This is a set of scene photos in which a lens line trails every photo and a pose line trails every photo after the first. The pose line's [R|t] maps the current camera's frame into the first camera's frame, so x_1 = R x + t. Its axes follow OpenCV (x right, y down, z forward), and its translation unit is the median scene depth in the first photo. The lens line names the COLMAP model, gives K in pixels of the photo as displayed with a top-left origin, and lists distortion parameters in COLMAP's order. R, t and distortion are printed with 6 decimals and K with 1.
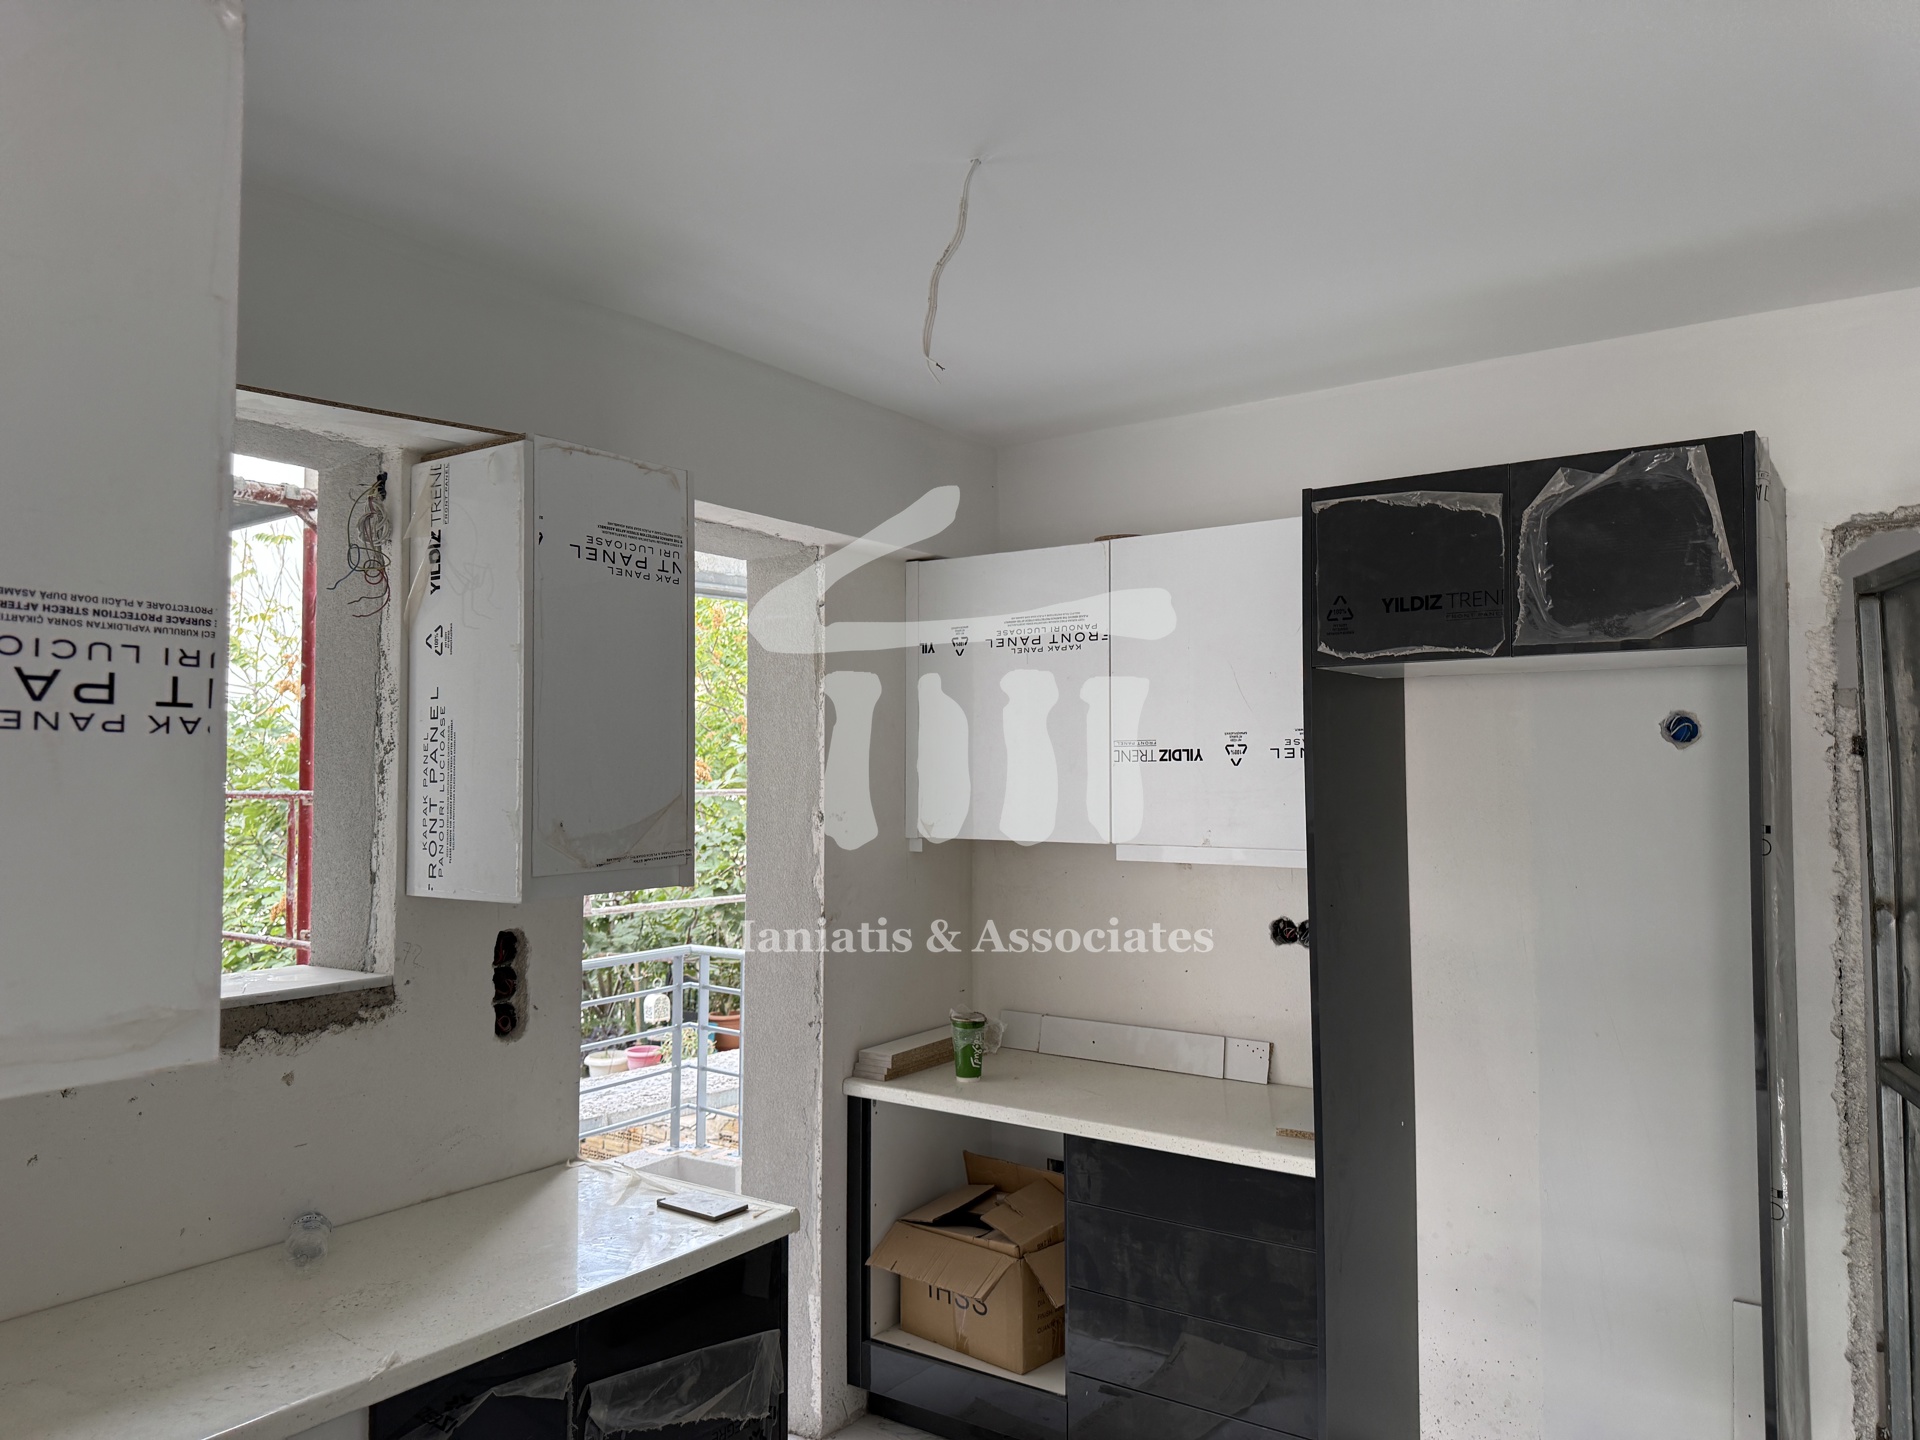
lens RADIAL K [[1345.6, 0, 953.3], [0, 1345.6, 726.0], [0, 0, 1]] dist [0.119950, -0.190158]
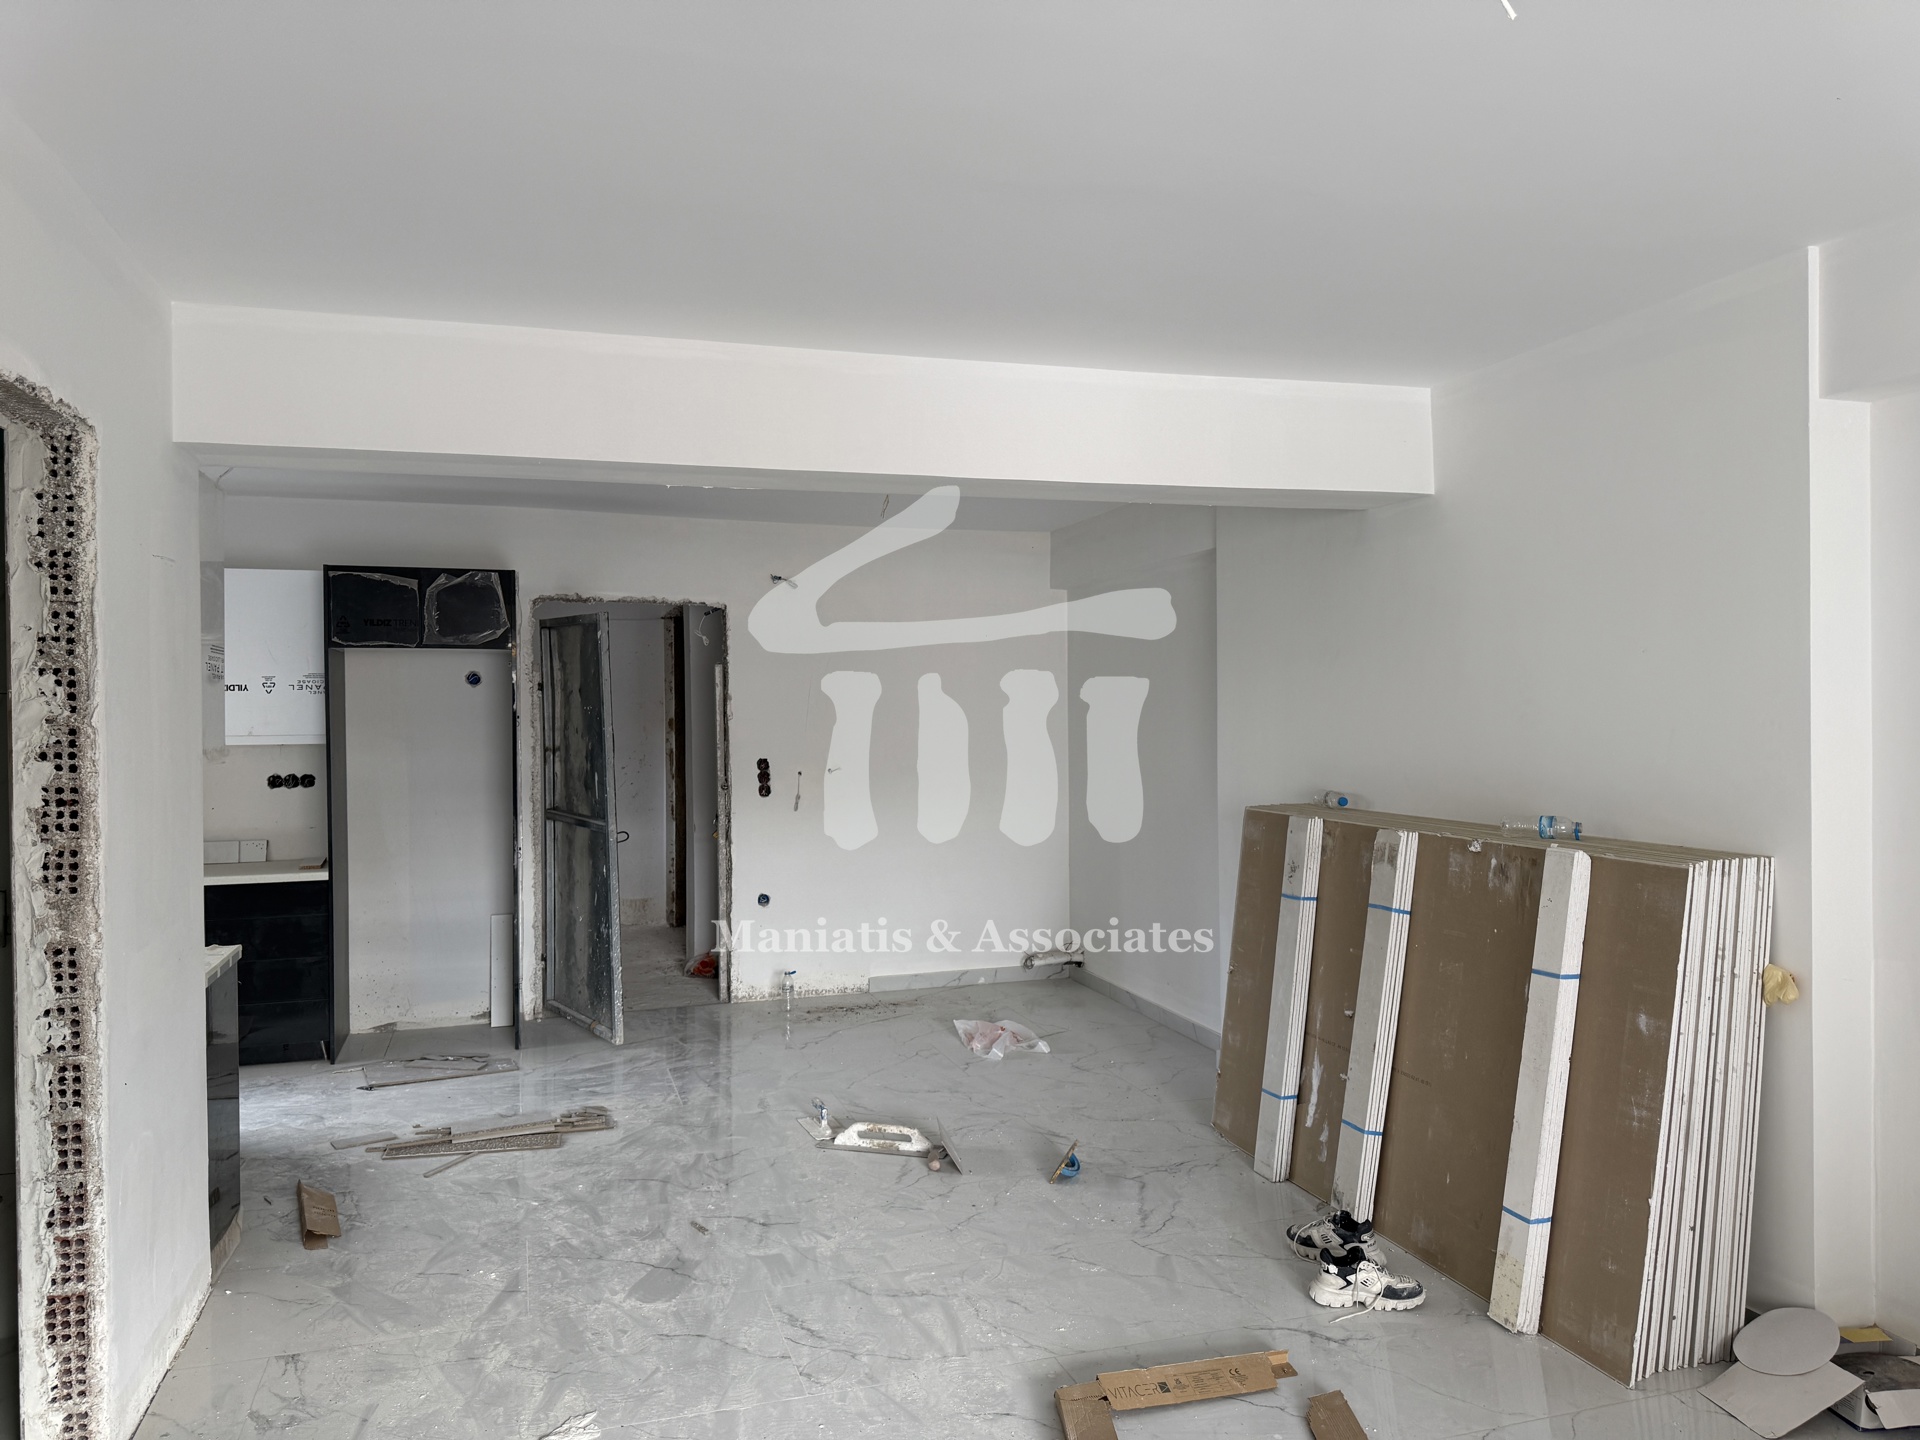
lens RADIAL K [[1357.9, 0, 960.0], [0, 1357.9, 720.0], [0, 0, 1]] dist [0.057966, -0.063528]
pose [[0.596232, -0.008575, 0.802766, -0.952207], [-0.020922, 0.999437, 0.026215, -0.006660], [-0.802540, -0.032426, 0.595717, -1.192591]]
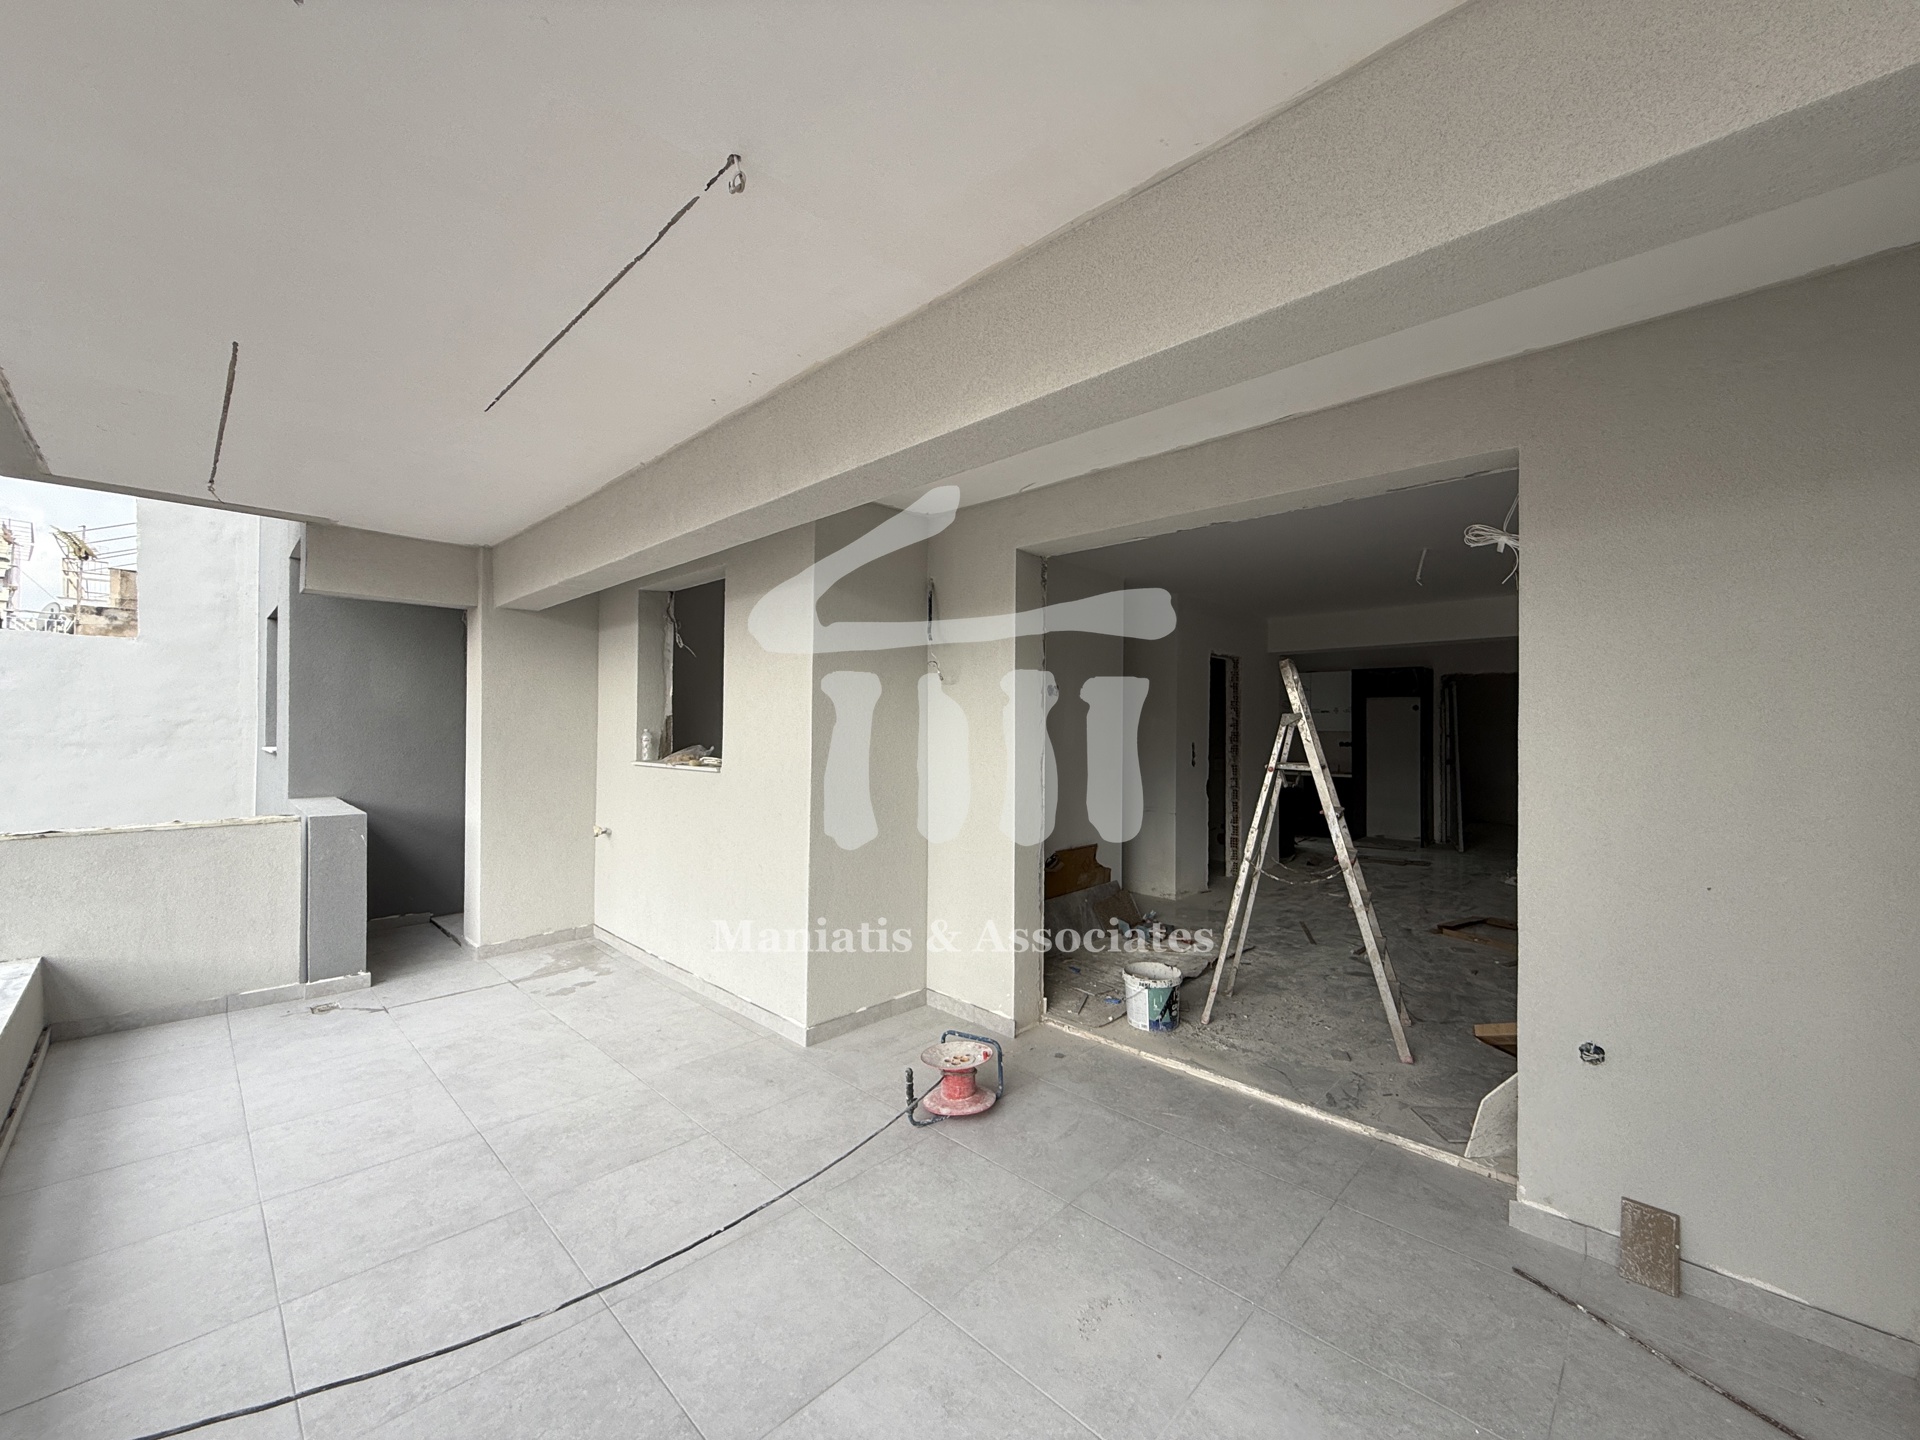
lens RADIAL K [[759.3, 0, 954.2], [0, 759.3, 719.5], [0, 0, 1]] dist [-0.003613, 0.000693]
pose [[0.989577, 0.005389, -0.143907, -1.143144], [-0.001749, 0.999676, 0.025403, -0.030795], [0.143997, -0.024886, 0.989265, -2.976494]]
